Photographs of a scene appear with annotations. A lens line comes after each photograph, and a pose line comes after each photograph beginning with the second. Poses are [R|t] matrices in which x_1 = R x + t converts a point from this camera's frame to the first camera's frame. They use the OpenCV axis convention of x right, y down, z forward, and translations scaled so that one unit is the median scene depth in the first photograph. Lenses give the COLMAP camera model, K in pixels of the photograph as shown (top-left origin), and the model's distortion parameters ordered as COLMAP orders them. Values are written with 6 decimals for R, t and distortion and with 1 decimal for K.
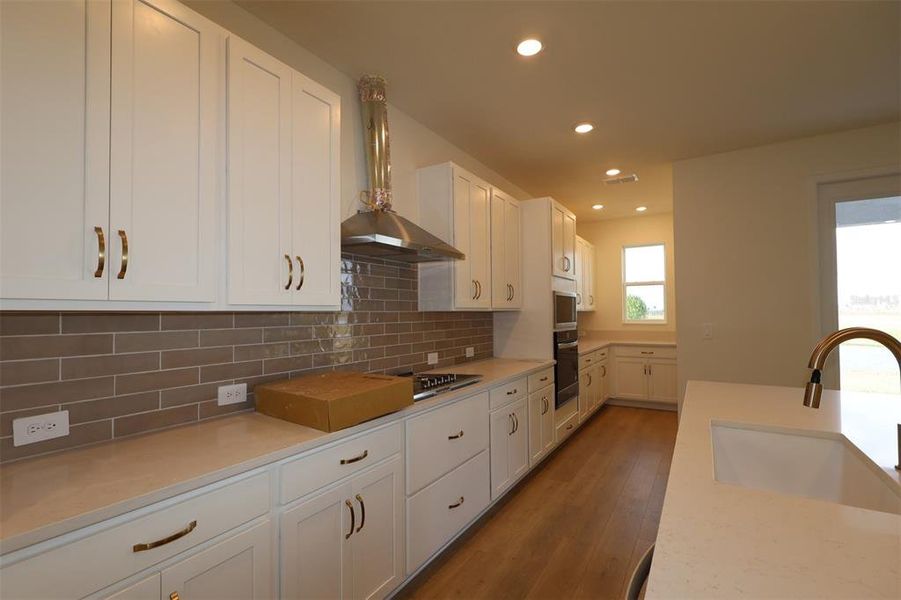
lens RADIAL K [[420.1, 0, 450.2], [0, 420.1, 306.0], [0, 0, 1]] dist [-0.005484, -0.001808]
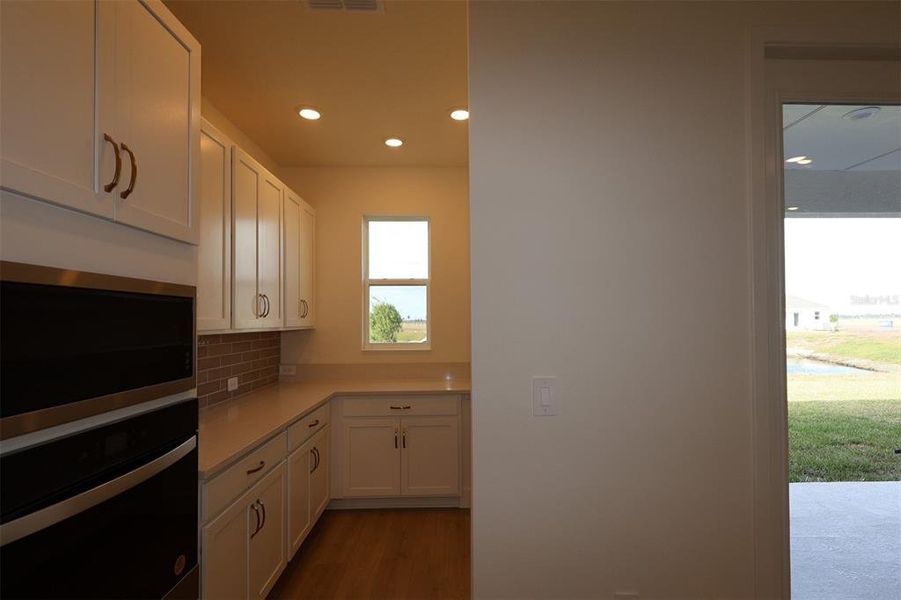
lens RADIAL K [[420.1, 0, 451.6], [0, 420.1, 308.5], [0, 0, 1]] dist [-0.005484, -0.001808]
pose [[0.850019, 0.019748, 0.526382, 0.226964], [-0.011623, 0.999757, -0.018739, -0.006272], [-0.526624, 0.009810, 0.850042, 0.479633]]
